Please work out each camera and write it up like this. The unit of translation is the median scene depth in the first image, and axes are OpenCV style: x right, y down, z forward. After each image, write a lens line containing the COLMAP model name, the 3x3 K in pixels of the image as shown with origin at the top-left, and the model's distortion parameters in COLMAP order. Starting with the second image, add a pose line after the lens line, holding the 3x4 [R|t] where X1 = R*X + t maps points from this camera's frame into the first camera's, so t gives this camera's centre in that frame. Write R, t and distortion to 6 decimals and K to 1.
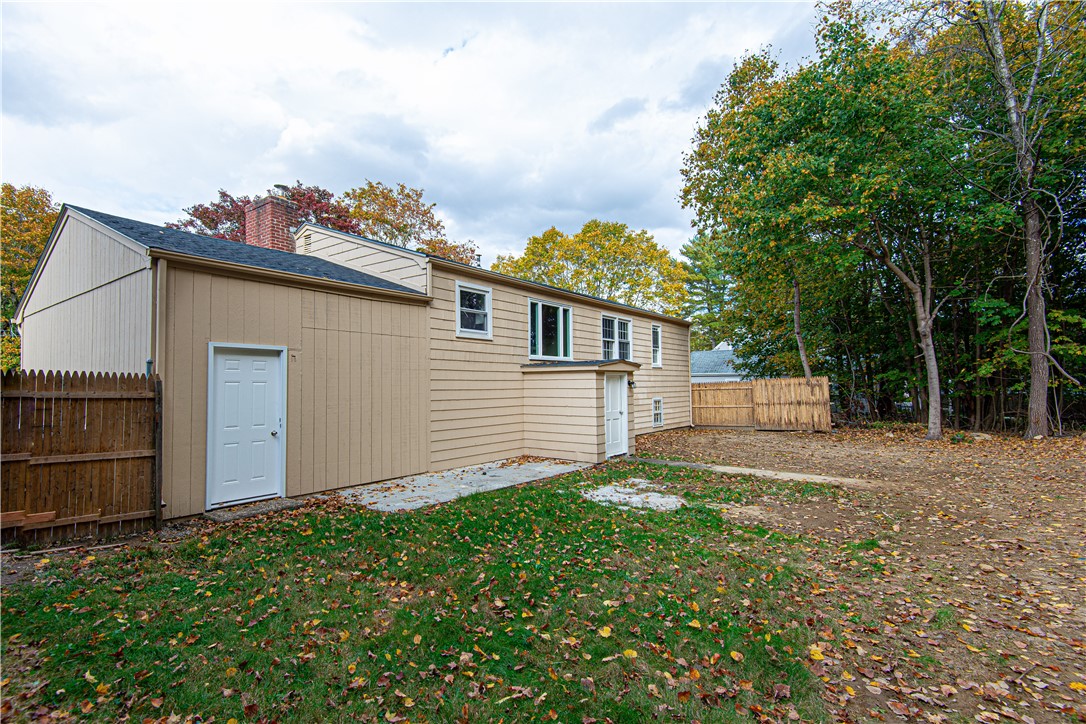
lens RADIAL K [[517.2, 0, 522.0], [0, 517.2, 366.9], [0, 0, 1]] dist [0.002260, 0.000085]
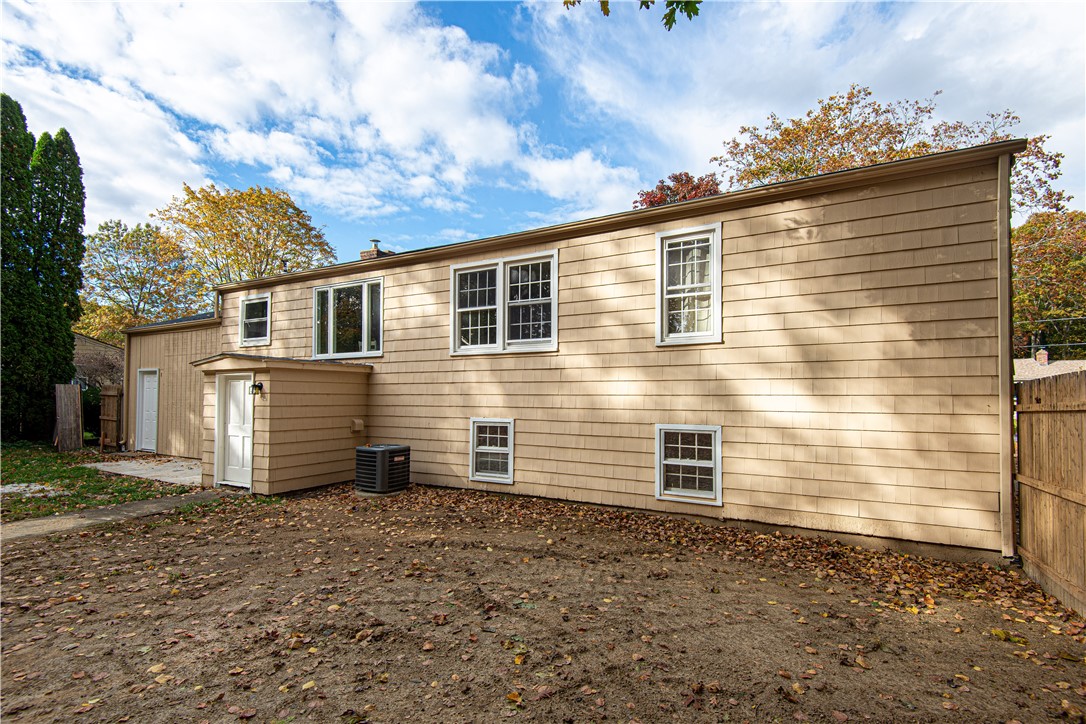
lens RADIAL K [[511.2, 0, 539.9], [0, 511.2, 380.5], [0, 0, 1]] dist [0.001776, -0.000390]
pose [[0.152324, -0.021689, -0.988093, 0.892556], [0.029915, 0.999402, -0.017326, 0.044547], [0.987878, -0.026920, 0.152881, 1.222488]]
